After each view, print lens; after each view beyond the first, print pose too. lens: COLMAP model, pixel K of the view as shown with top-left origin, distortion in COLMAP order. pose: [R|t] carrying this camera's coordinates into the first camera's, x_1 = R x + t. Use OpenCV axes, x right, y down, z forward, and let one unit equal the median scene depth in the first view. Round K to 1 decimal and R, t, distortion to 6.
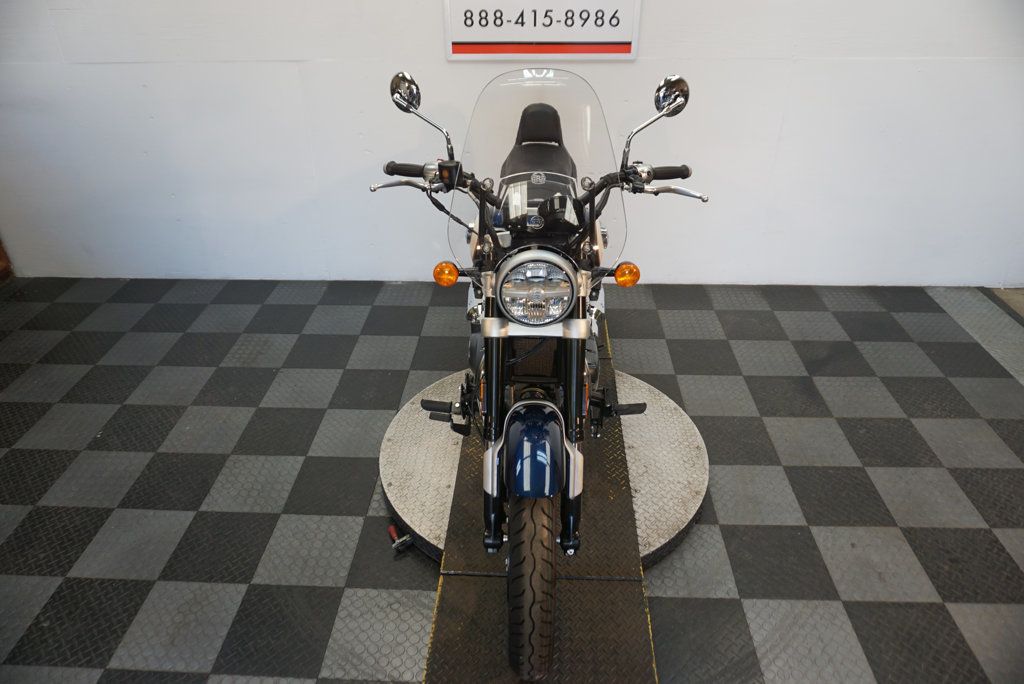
lens RADIAL K [[675.8, 0, 503.9], [0, 675.8, 337.7], [0, 0, 1]] dist [-0.036844, 0.024488]
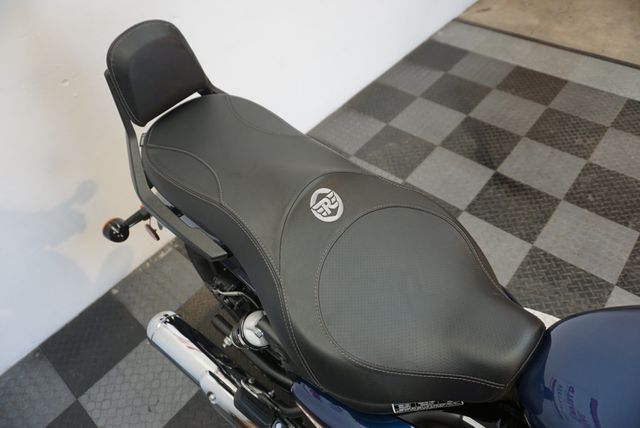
lens RADIAL K [[422.4, 0, 317.9], [0, 422.4, 214.2], [0, 0, 1]] dist [-0.036844, 0.024488]
pose [[0.604587, -0.622790, 0.496595, -0.074707], [0.468551, 0.782234, 0.410572, -0.317677], [-0.644154, -0.015547, 0.764738, 0.772236]]
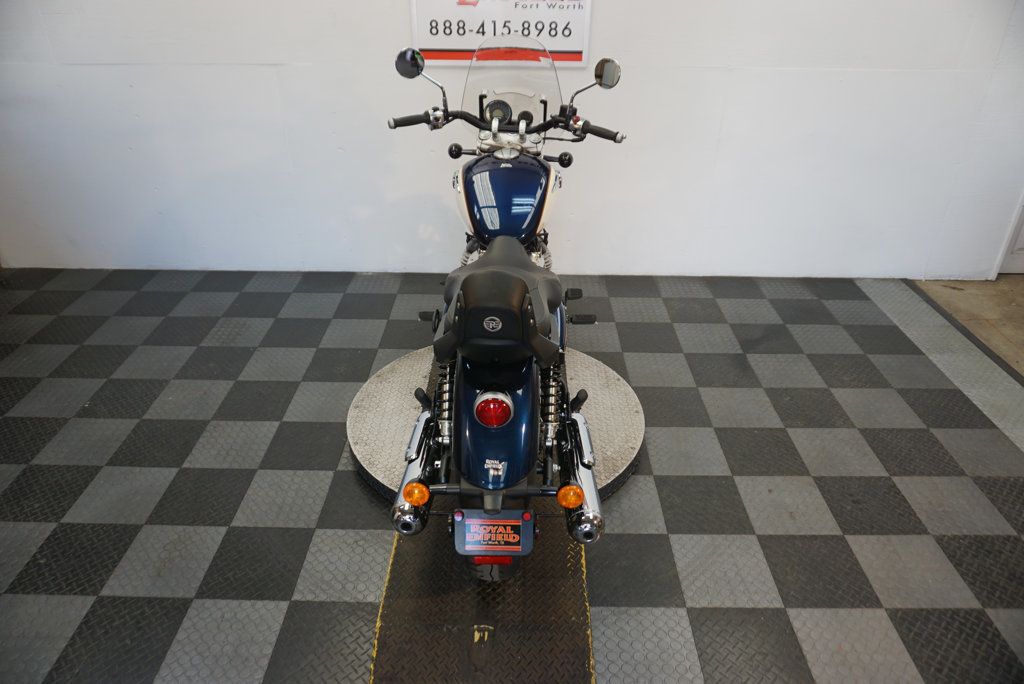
lens RADIAL K [[675.8, 0, 501.9], [0, 675.8, 338.8], [0, 0, 1]] dist [-0.036844, 0.024488]
pose [[0.999481, 0.001016, 0.032200, 0.027321], [-0.000310, 0.999760, -0.021913, 0.064792], [-0.032214, 0.021892, 0.999241, -0.100532]]
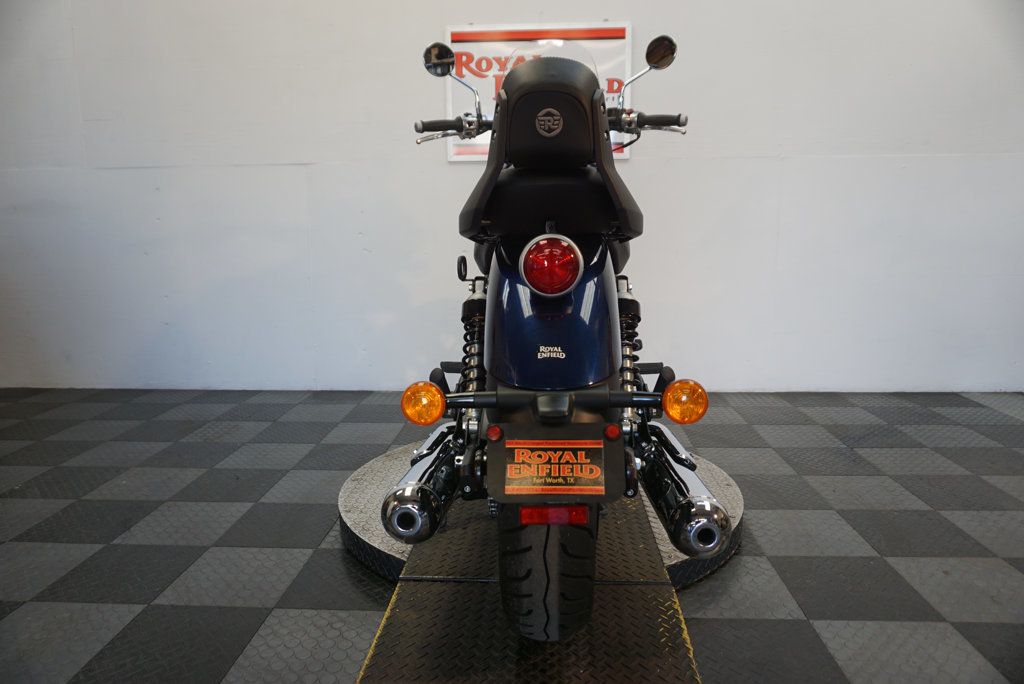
lens RADIAL K [[675.8, 0, 503.1], [0, 675.8, 346.7], [0, 0, 1]] dist [-0.036844, 0.024488]
pose [[0.999887, 0.006190, -0.013673, 0.020941], [-0.010794, 0.929563, -0.368505, 0.292777], [0.010429, 0.368611, 0.929525, 0.157920]]
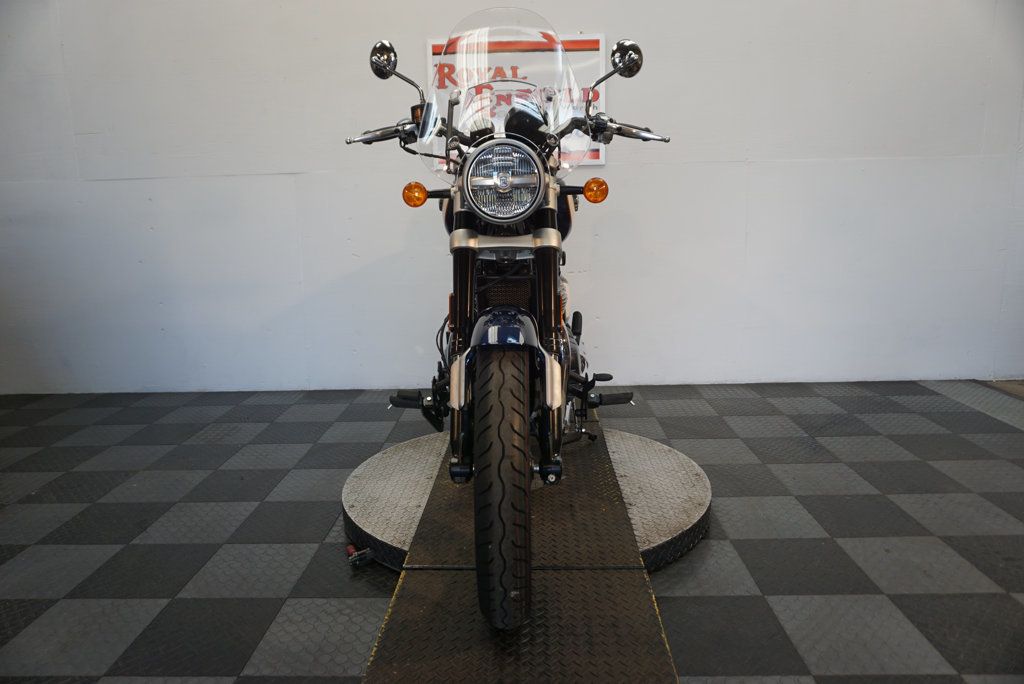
lens RADIAL K [[675.8, 0, 503.1], [0, 675.8, 347.9], [0, 0, 1]] dist [-0.036844, 0.024488]
pose [[0.999871, -0.012866, 0.009604, 0.020119], [0.015407, 0.937172, -0.348528, 0.293747], [-0.004517, 0.348631, 0.937249, 0.089431]]
